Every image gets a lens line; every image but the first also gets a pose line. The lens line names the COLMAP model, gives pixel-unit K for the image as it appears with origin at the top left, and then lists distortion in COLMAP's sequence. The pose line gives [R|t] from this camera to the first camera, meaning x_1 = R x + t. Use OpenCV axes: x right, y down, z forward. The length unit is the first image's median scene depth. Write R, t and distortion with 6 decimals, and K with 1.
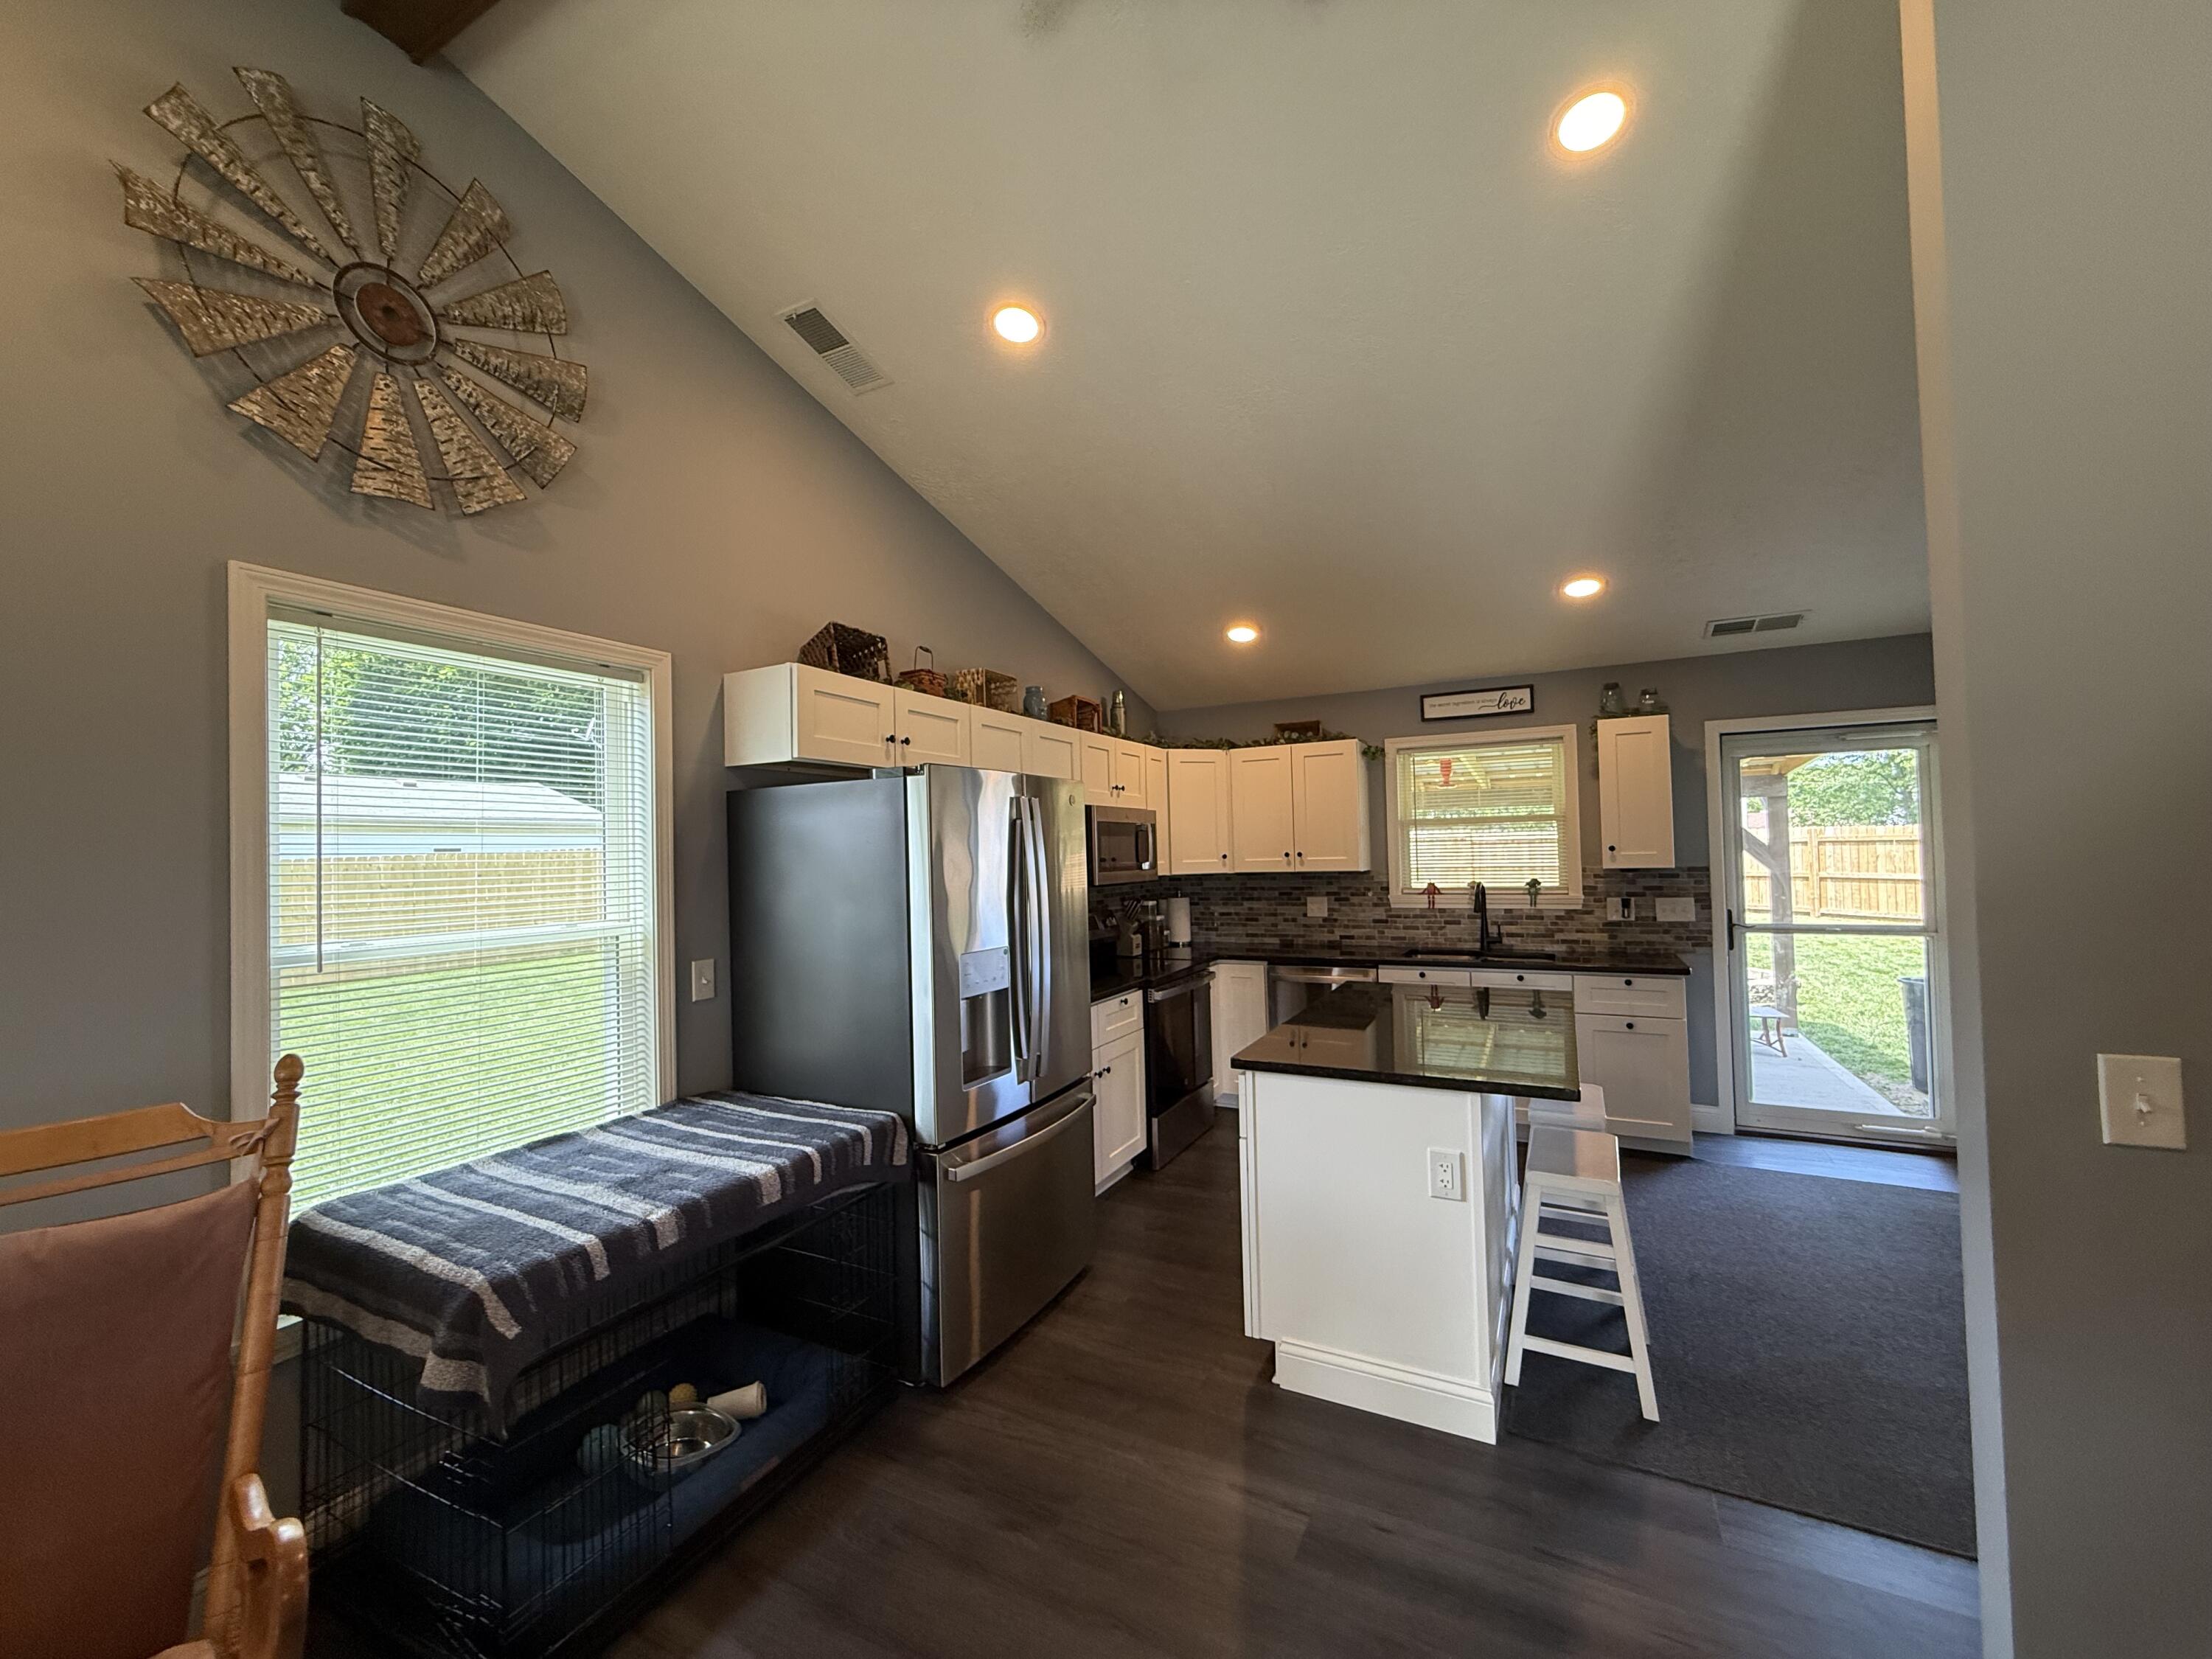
lens RADIAL K [[883.3, 0, 1101.1], [0, 883.3, 830.0], [0, 0, 1]] dist [0.000923, -0.000607]
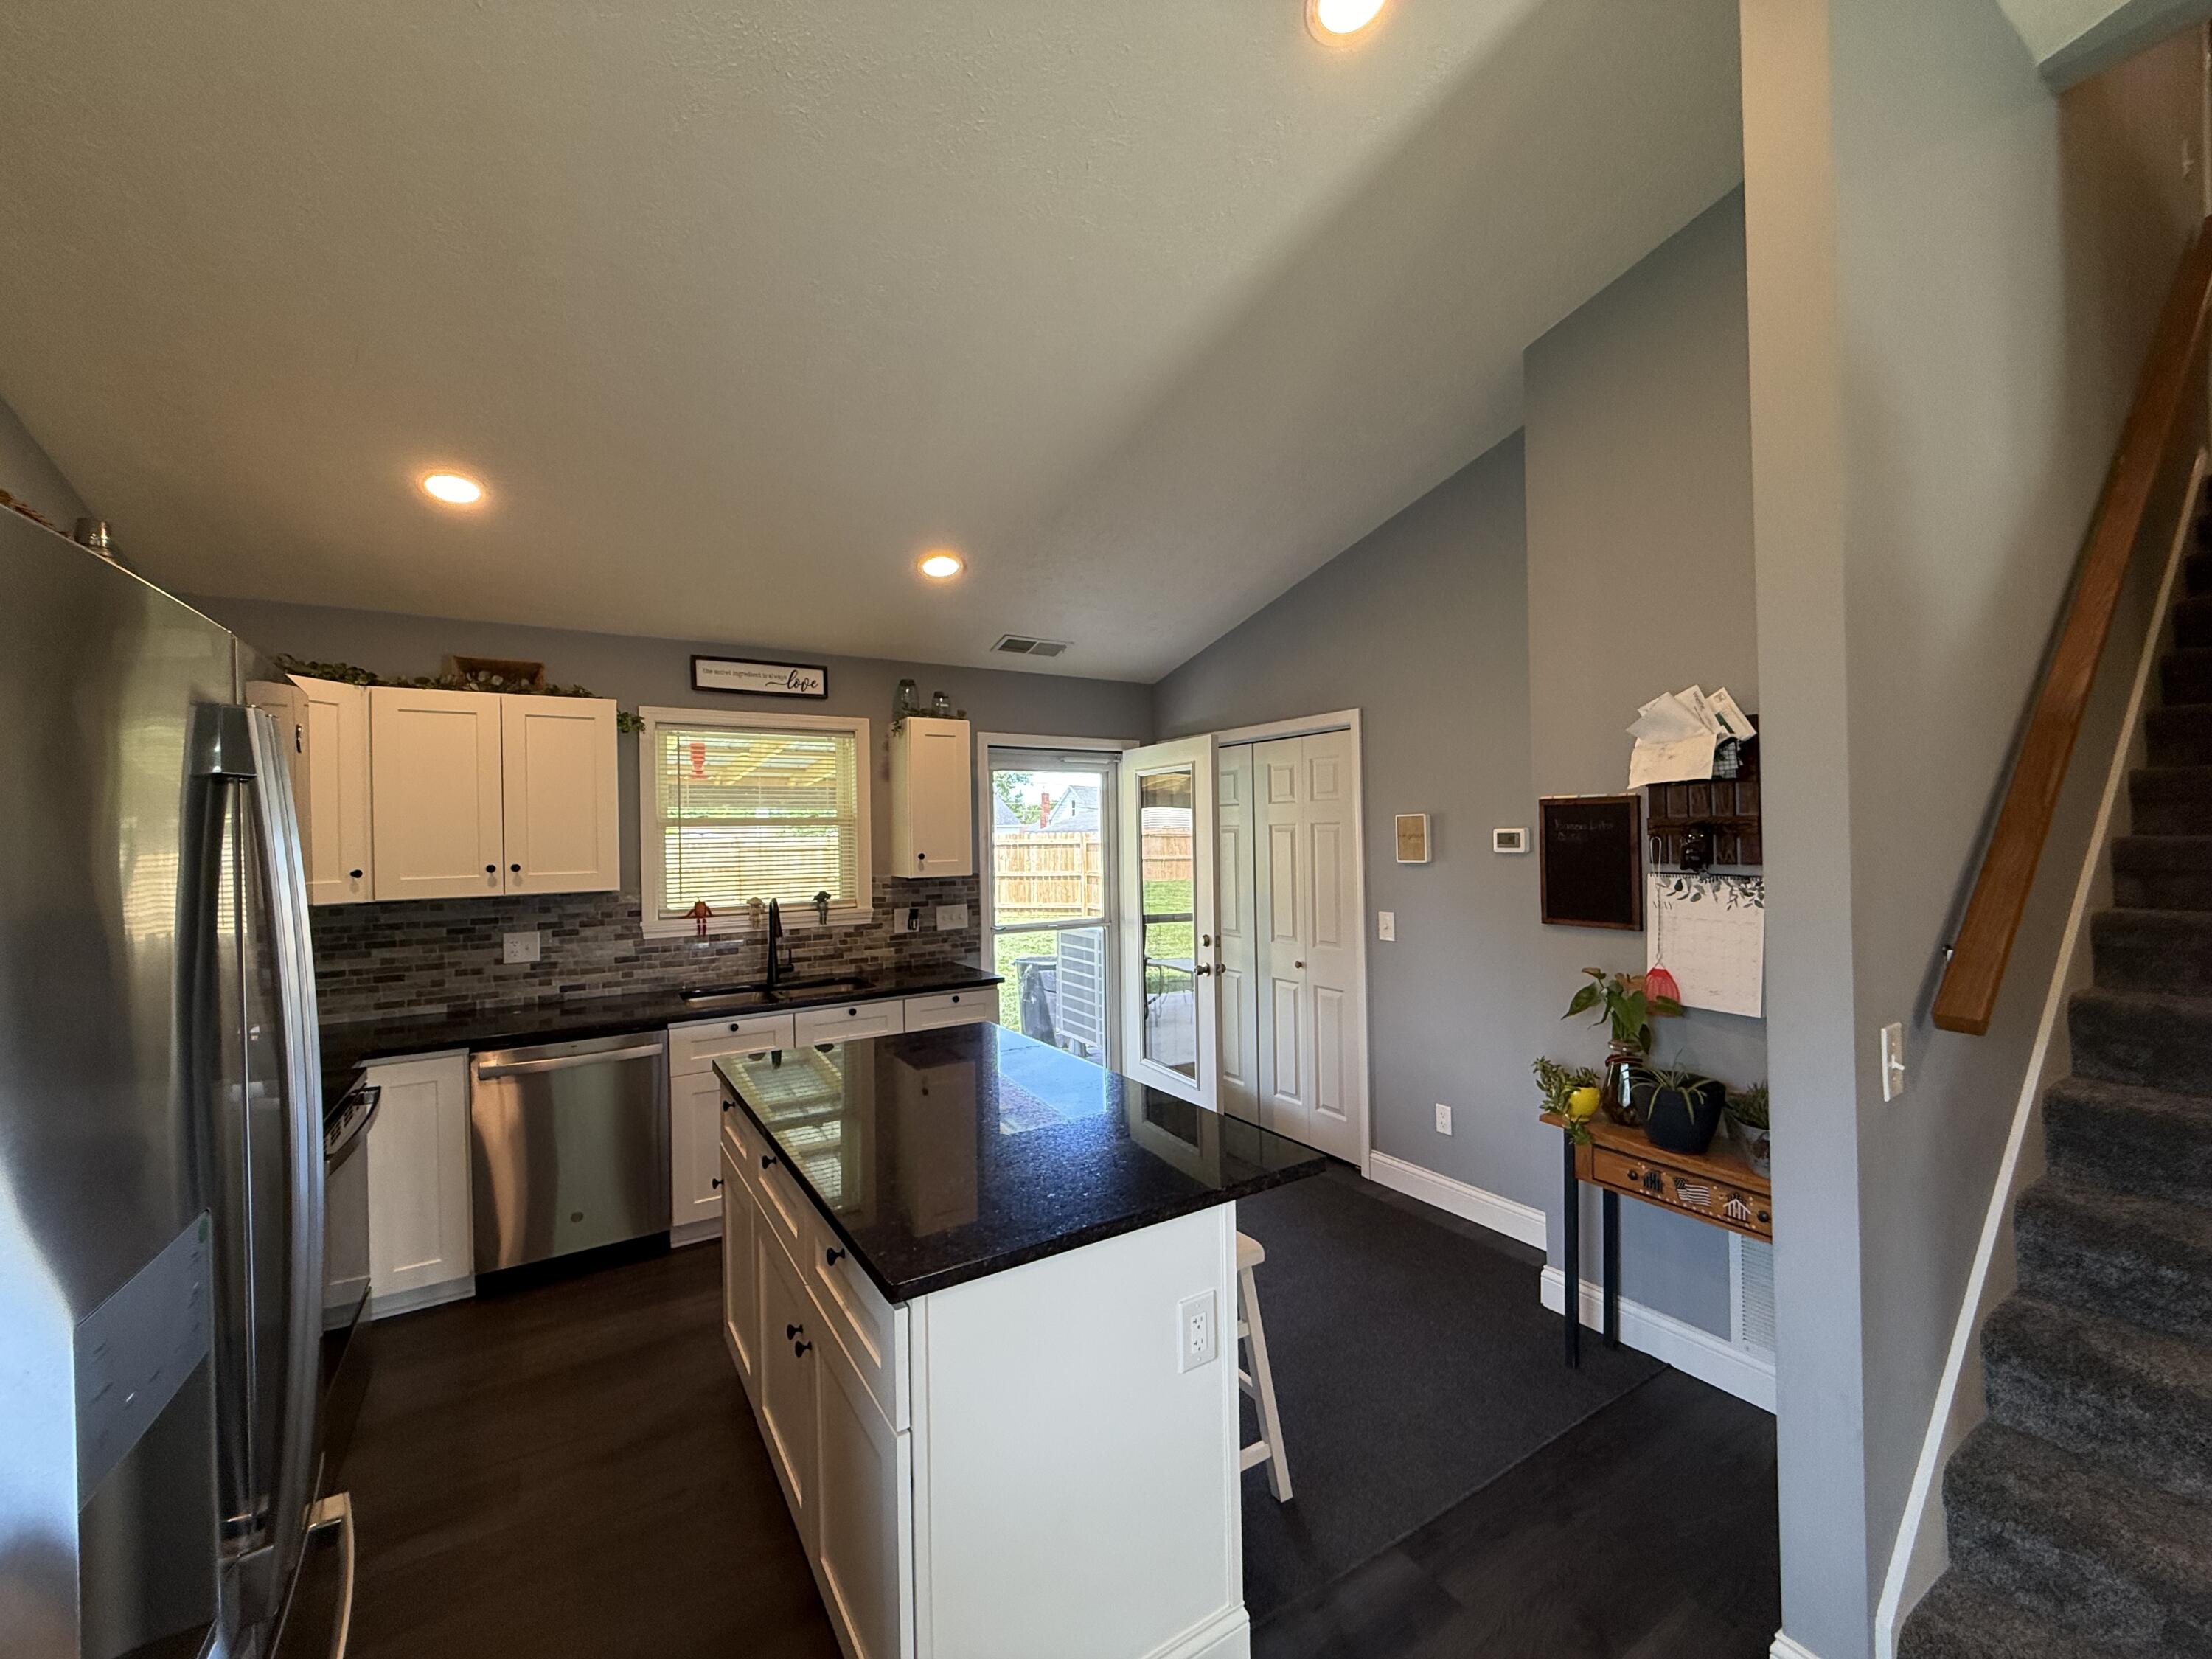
lens RADIAL K [[883.3, 0, 1101.1], [0, 883.3, 830.0], [0, 0, 1]] dist [0.000923, -0.000607]
pose [[0.504519, 0.020628, 0.863154, -0.115076], [-0.014891, 0.999774, -0.015189, 0.003945], [-0.863272, -0.005190, 0.504712, 0.324840]]
